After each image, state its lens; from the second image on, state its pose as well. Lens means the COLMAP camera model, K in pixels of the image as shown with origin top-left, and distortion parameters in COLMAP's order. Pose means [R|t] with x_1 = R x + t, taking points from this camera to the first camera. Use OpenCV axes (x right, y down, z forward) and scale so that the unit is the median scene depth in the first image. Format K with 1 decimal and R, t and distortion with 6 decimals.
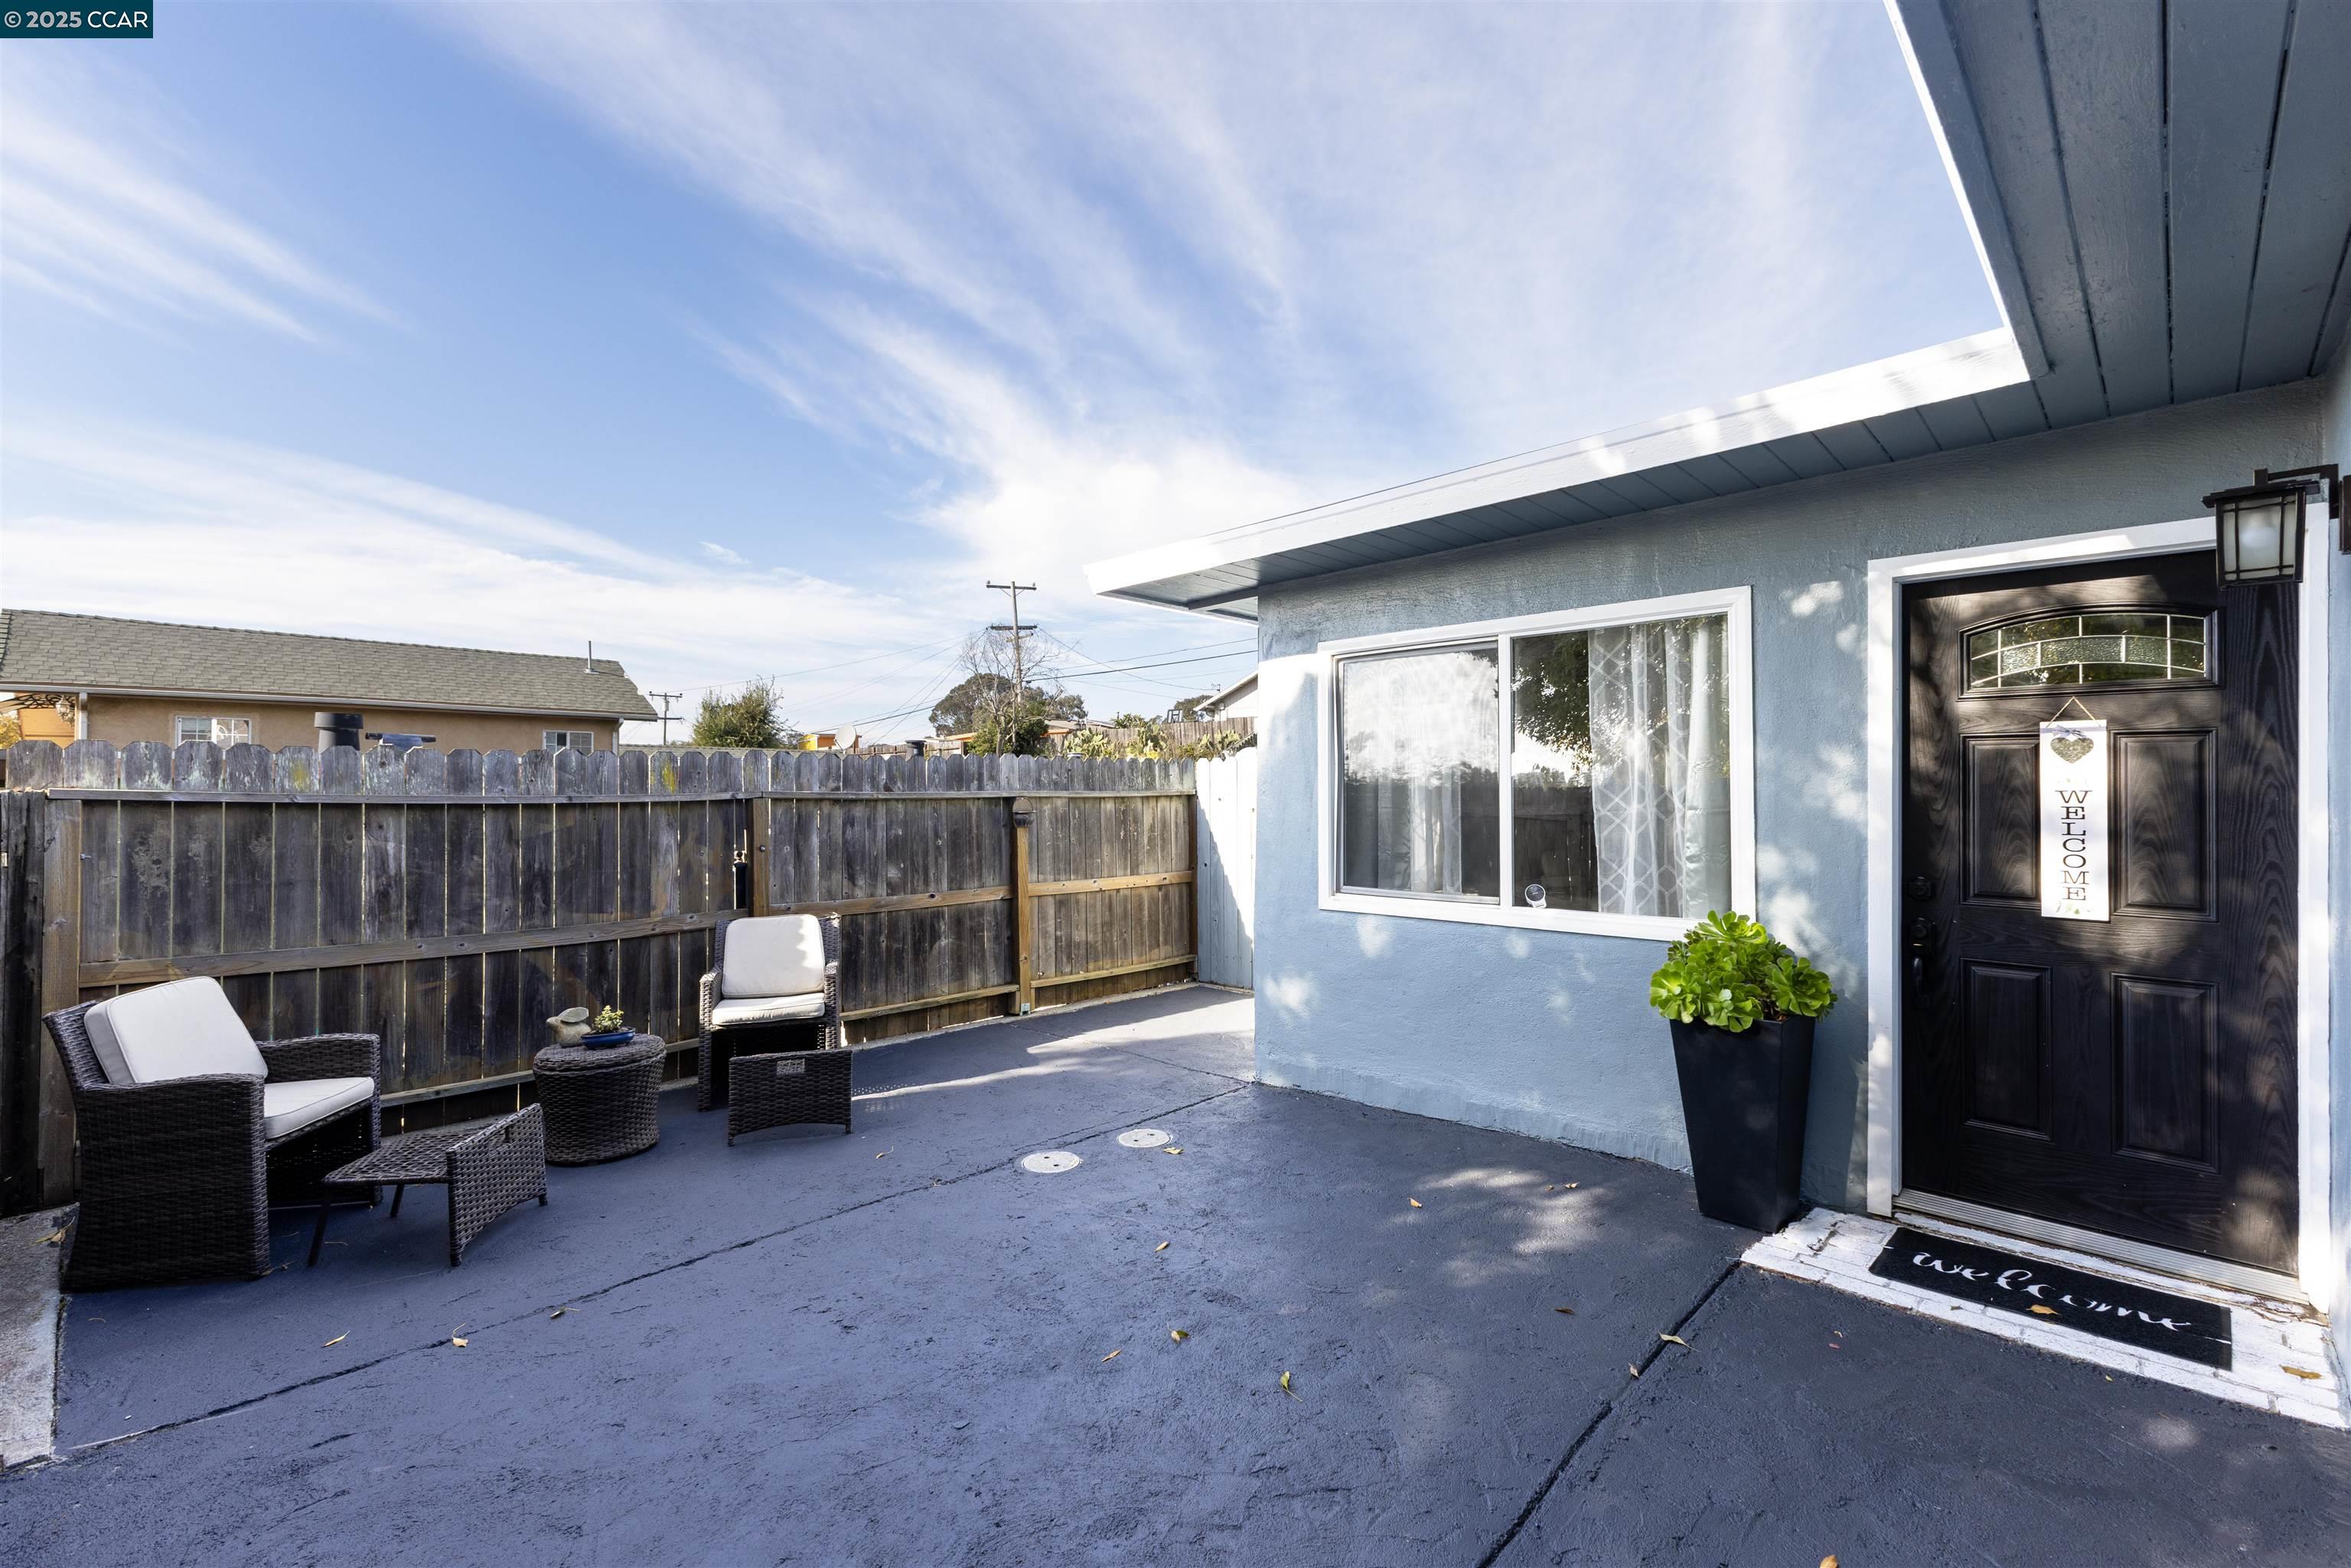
lens RADIAL K [[989.7, 0, 1186.6], [0, 989.7, 775.4], [0, 0, 1]] dist [0.008823, -0.000008]
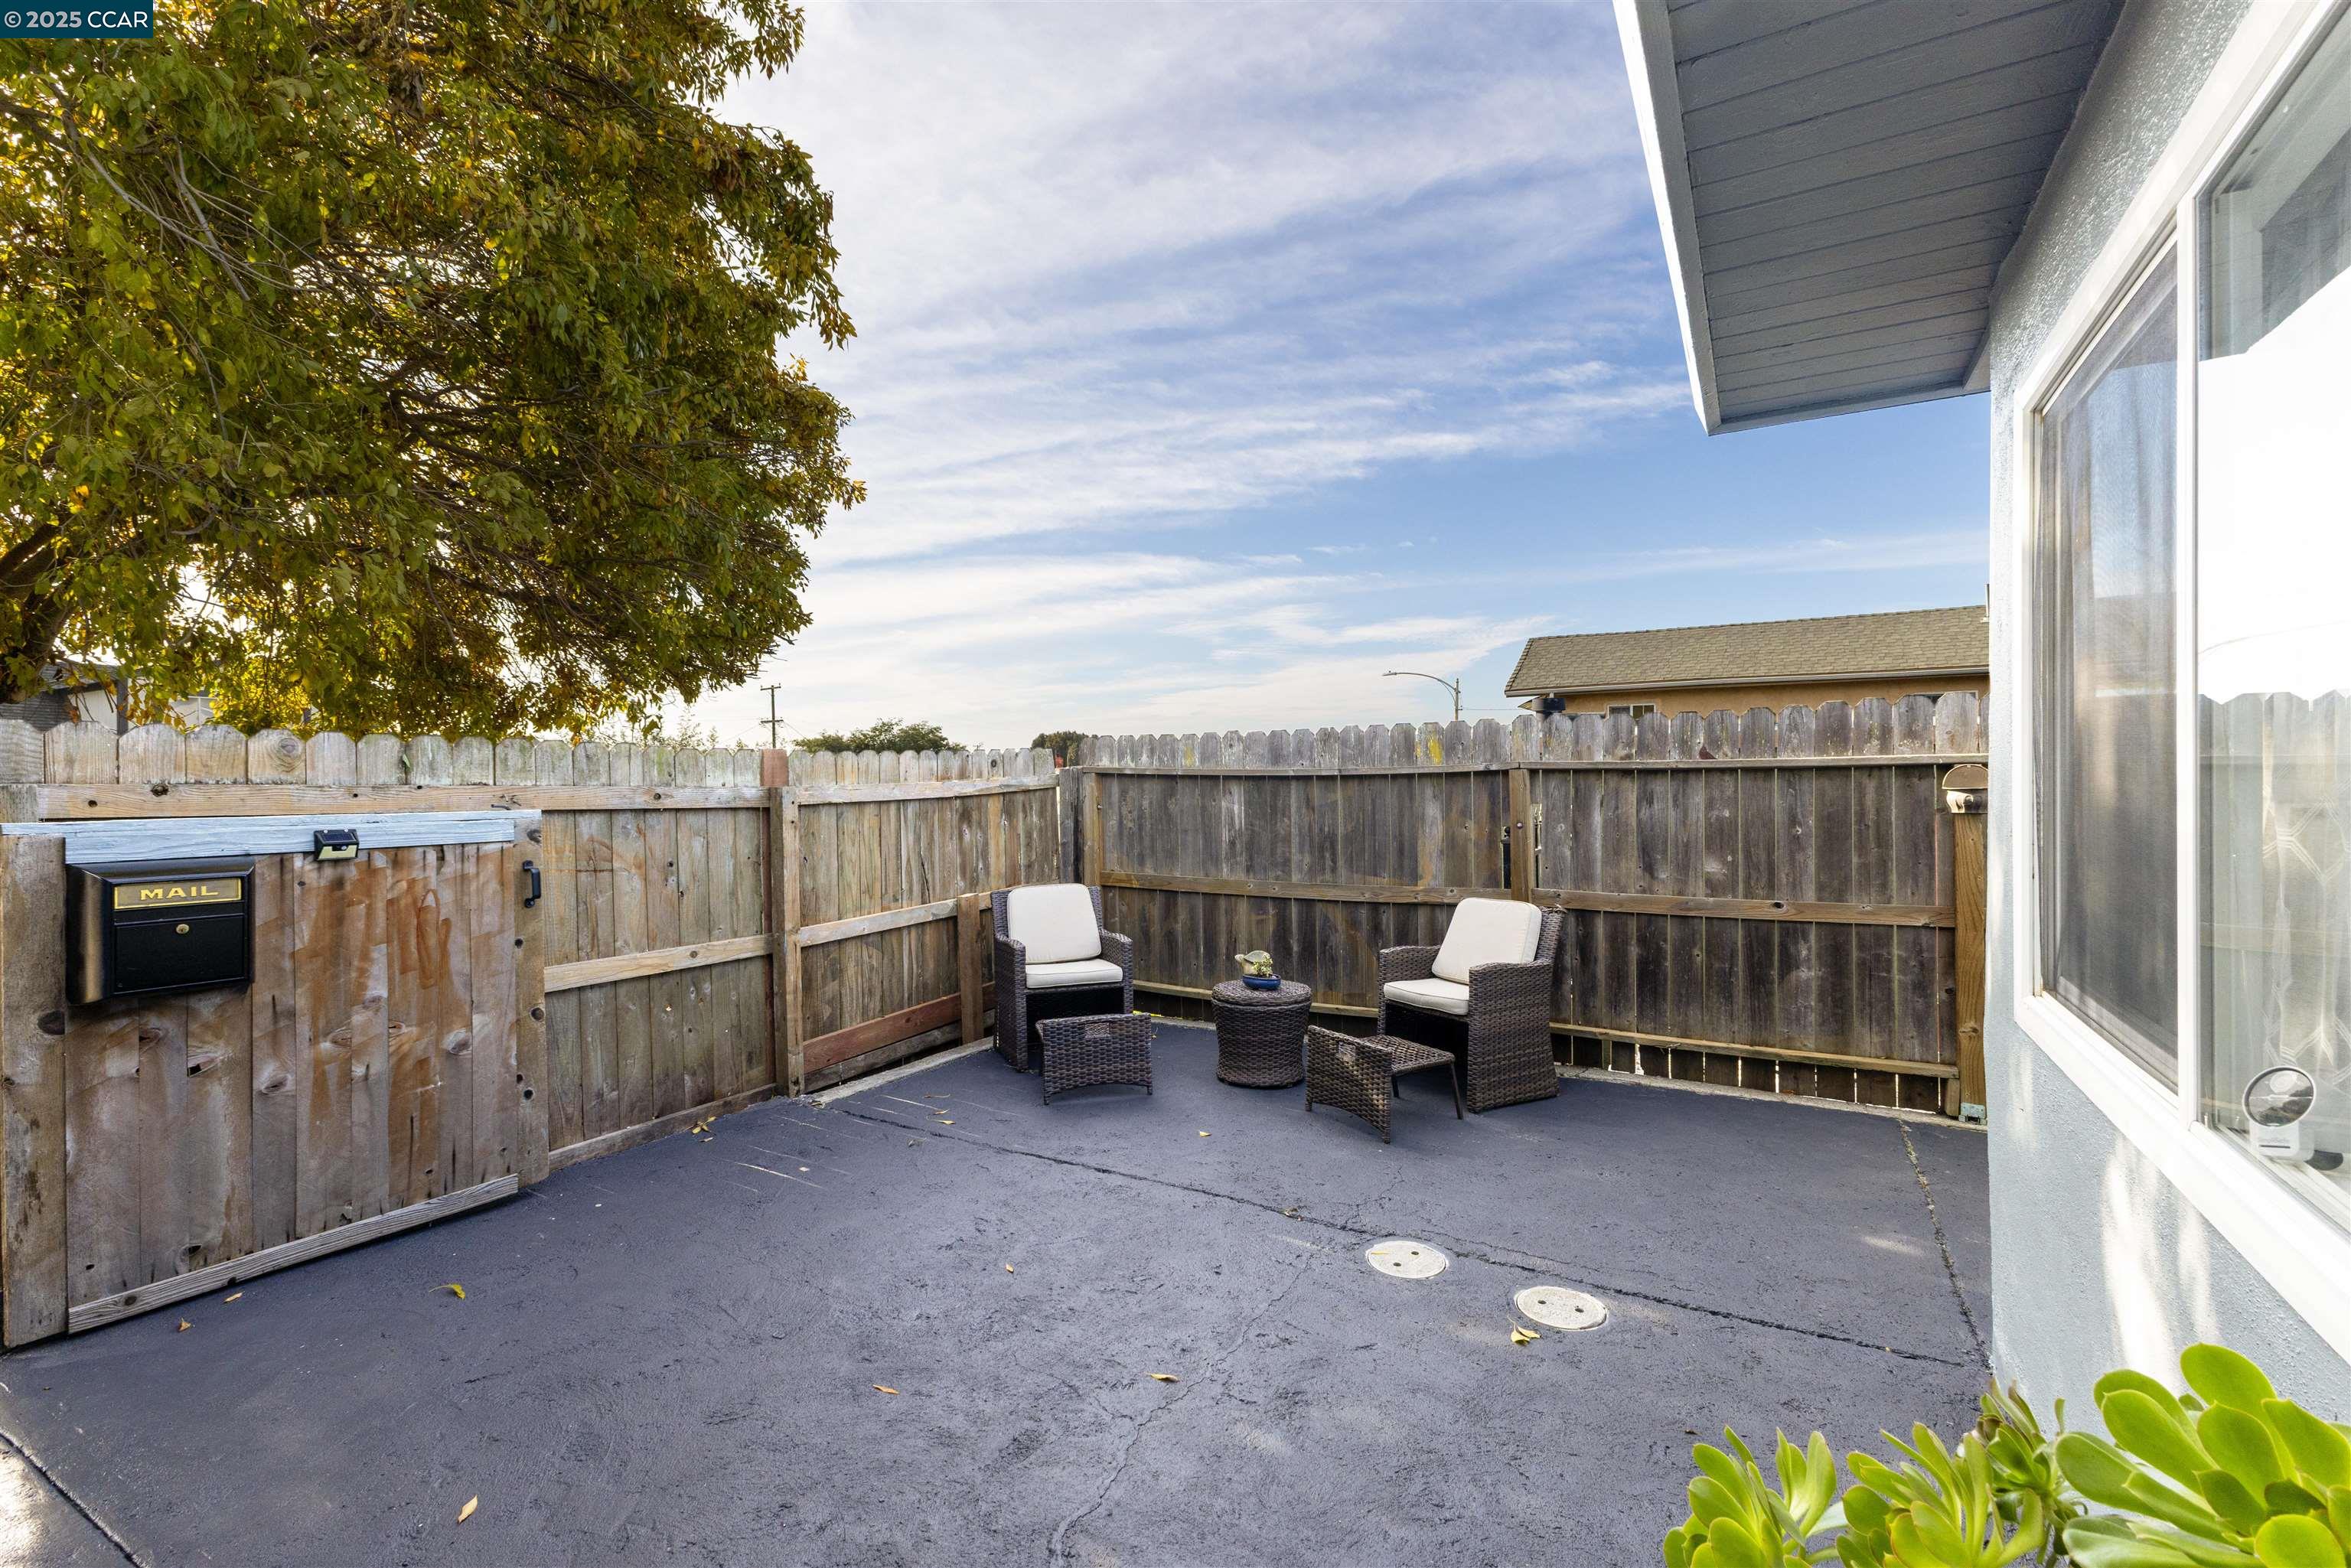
lens RADIAL K [[1026.5, 0, 1177.8], [0, 1026.5, 778.3], [0, 0, 1]] dist [0.008934, -0.000550]
pose [[0.256350, 0.002736, -0.966580, 0.456610], [0.028867, 0.999528, 0.010485, 0.014026], [0.966153, -0.030591, 0.256150, 0.525869]]
